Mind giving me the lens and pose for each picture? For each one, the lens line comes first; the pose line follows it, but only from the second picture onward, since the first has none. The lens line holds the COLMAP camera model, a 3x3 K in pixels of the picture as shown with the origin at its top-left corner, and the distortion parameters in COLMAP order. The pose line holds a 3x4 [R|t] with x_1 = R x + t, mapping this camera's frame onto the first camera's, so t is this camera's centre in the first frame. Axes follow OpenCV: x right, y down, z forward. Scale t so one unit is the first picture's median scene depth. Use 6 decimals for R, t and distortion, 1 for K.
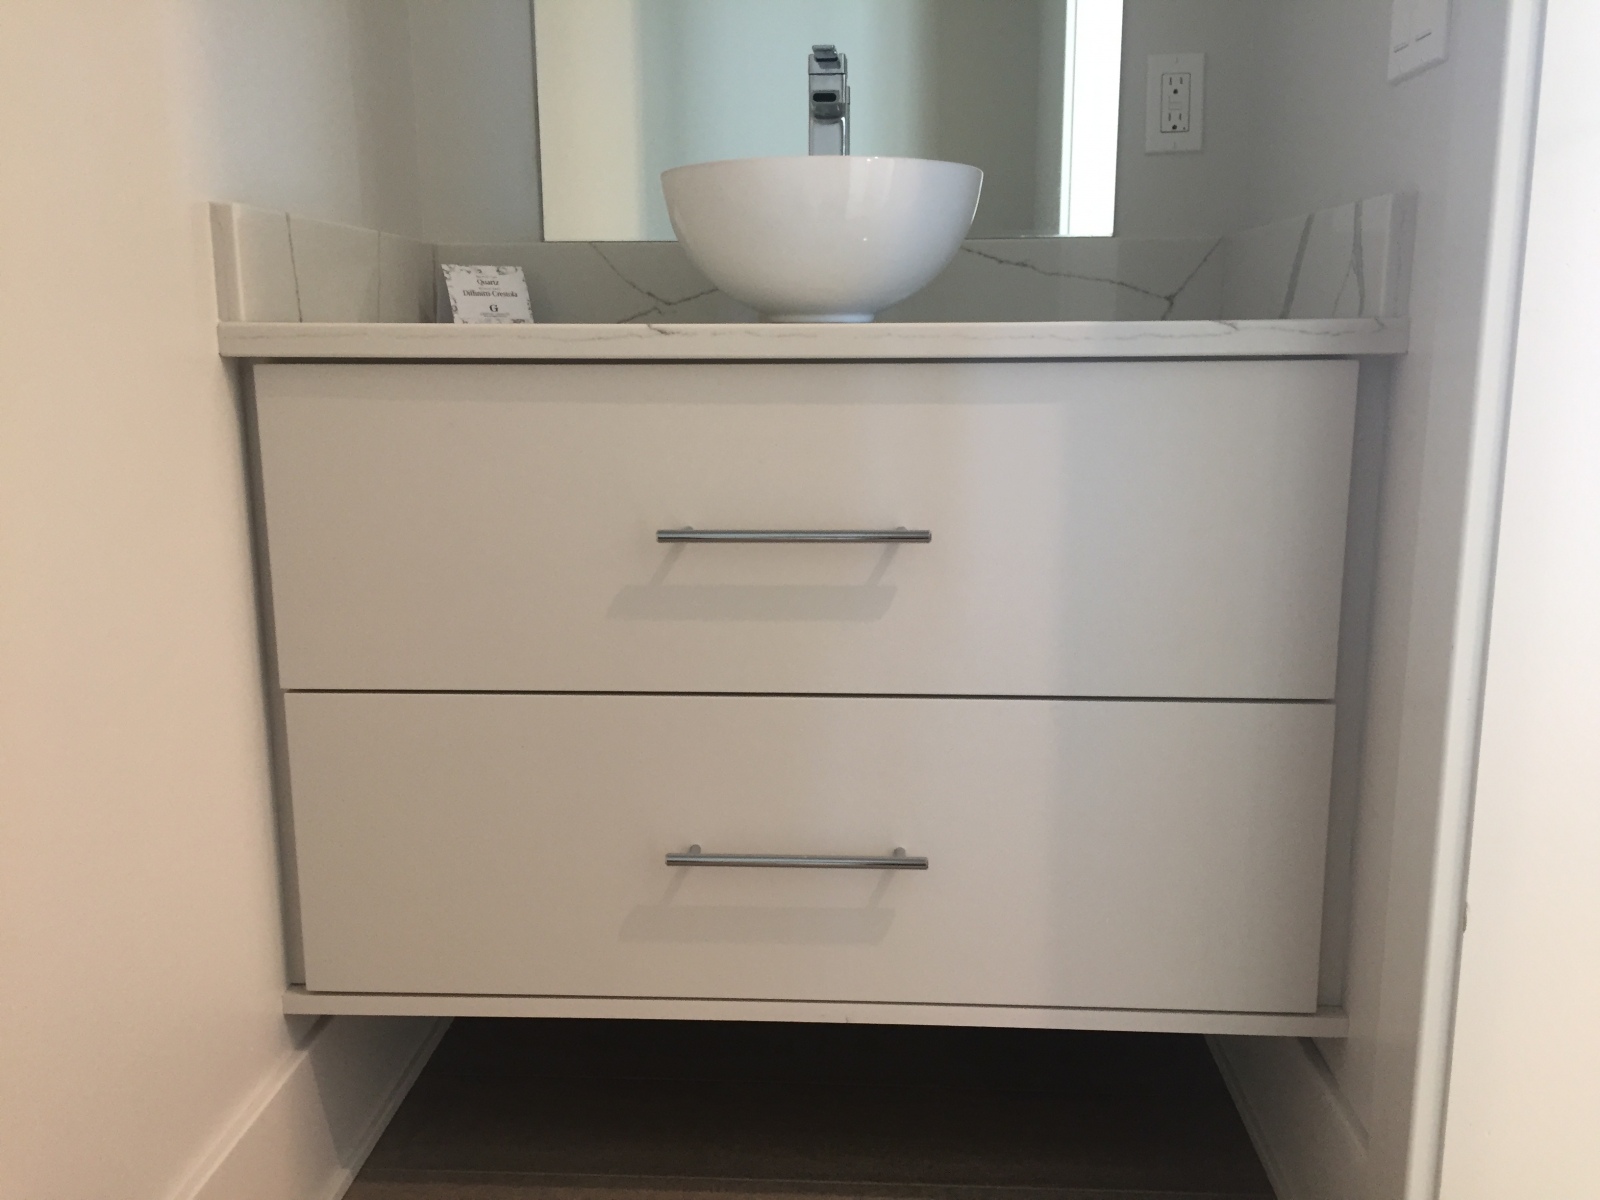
lens RADIAL K [[1382.9, 0, 800.0], [0, 1382.9, 600.0], [0, 0, 1]] dist [0.007812, 0.000466]
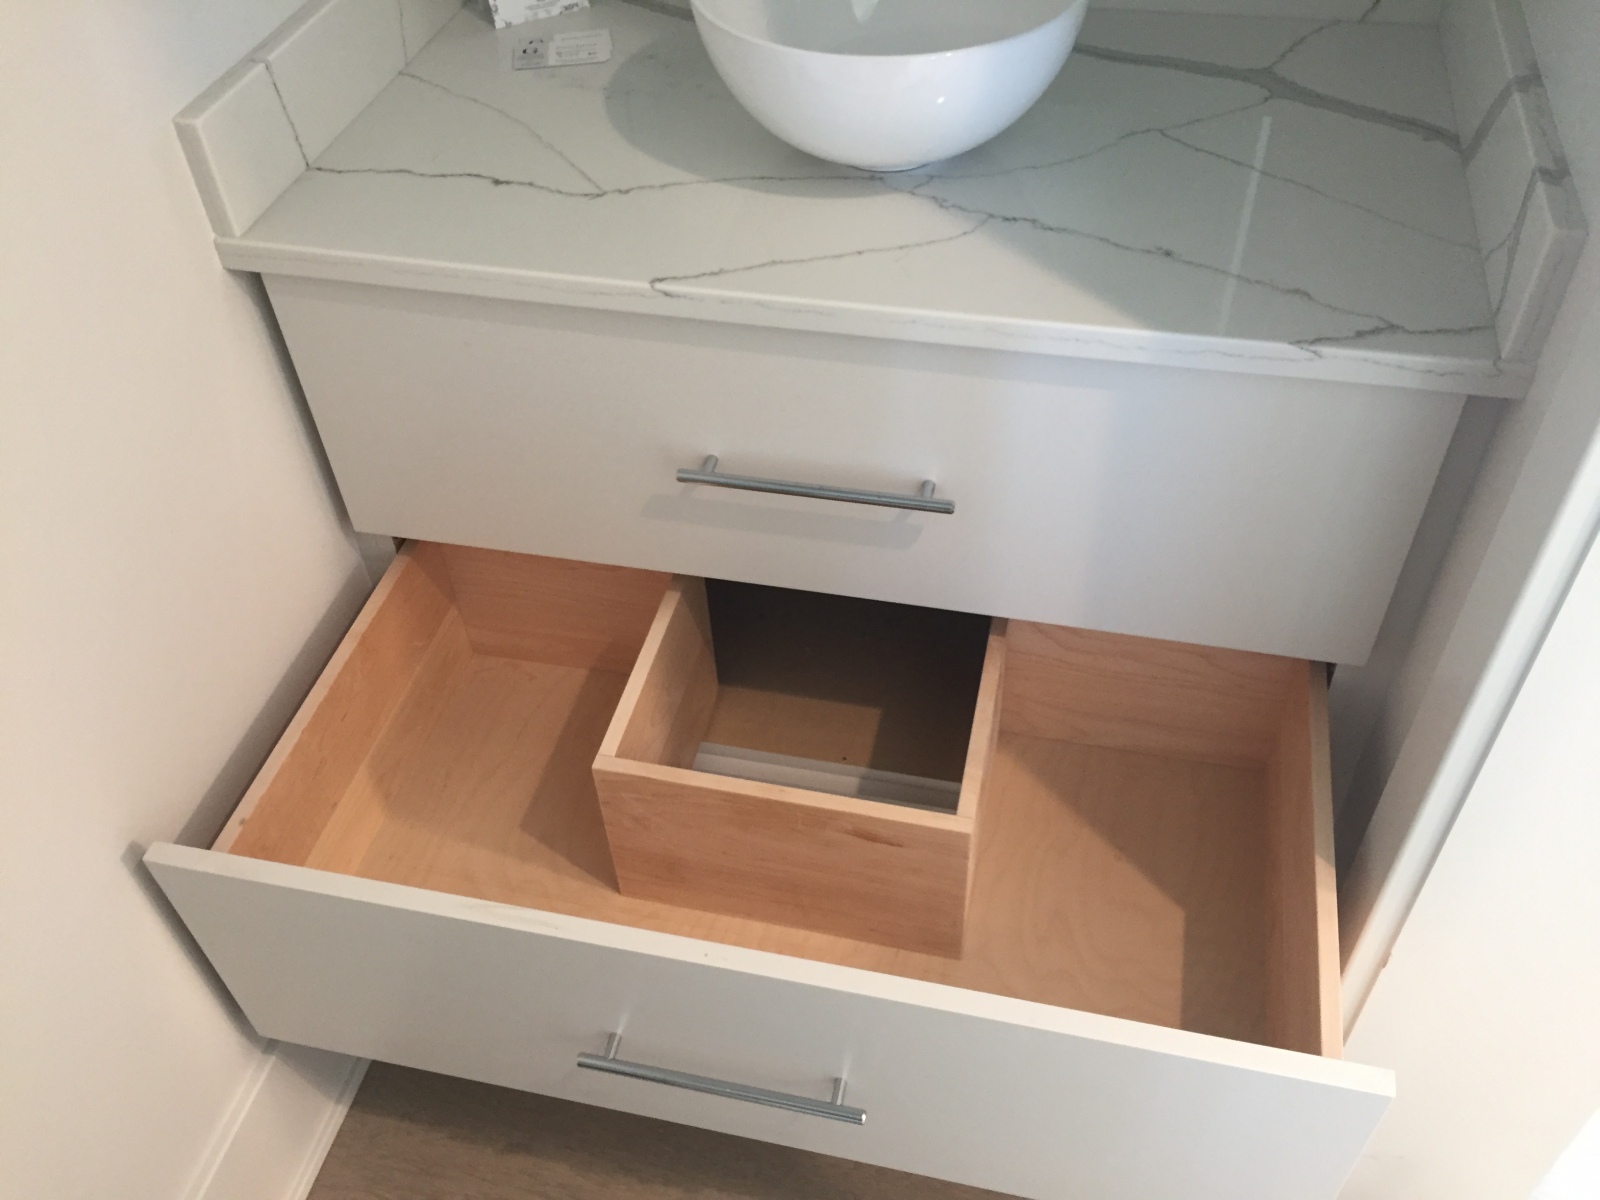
lens RADIAL K [[1382.9, 0, 800.0], [0, 1382.9, 600.0], [0, 0, 1]] dist [0.007812, 0.000466]
pose [[0.985369, 0.097521, -0.139777, 0.128458], [-0.001934, 0.826466, 0.562984, -0.528331], [0.170423, -0.554476, 0.814562, 0.163634]]
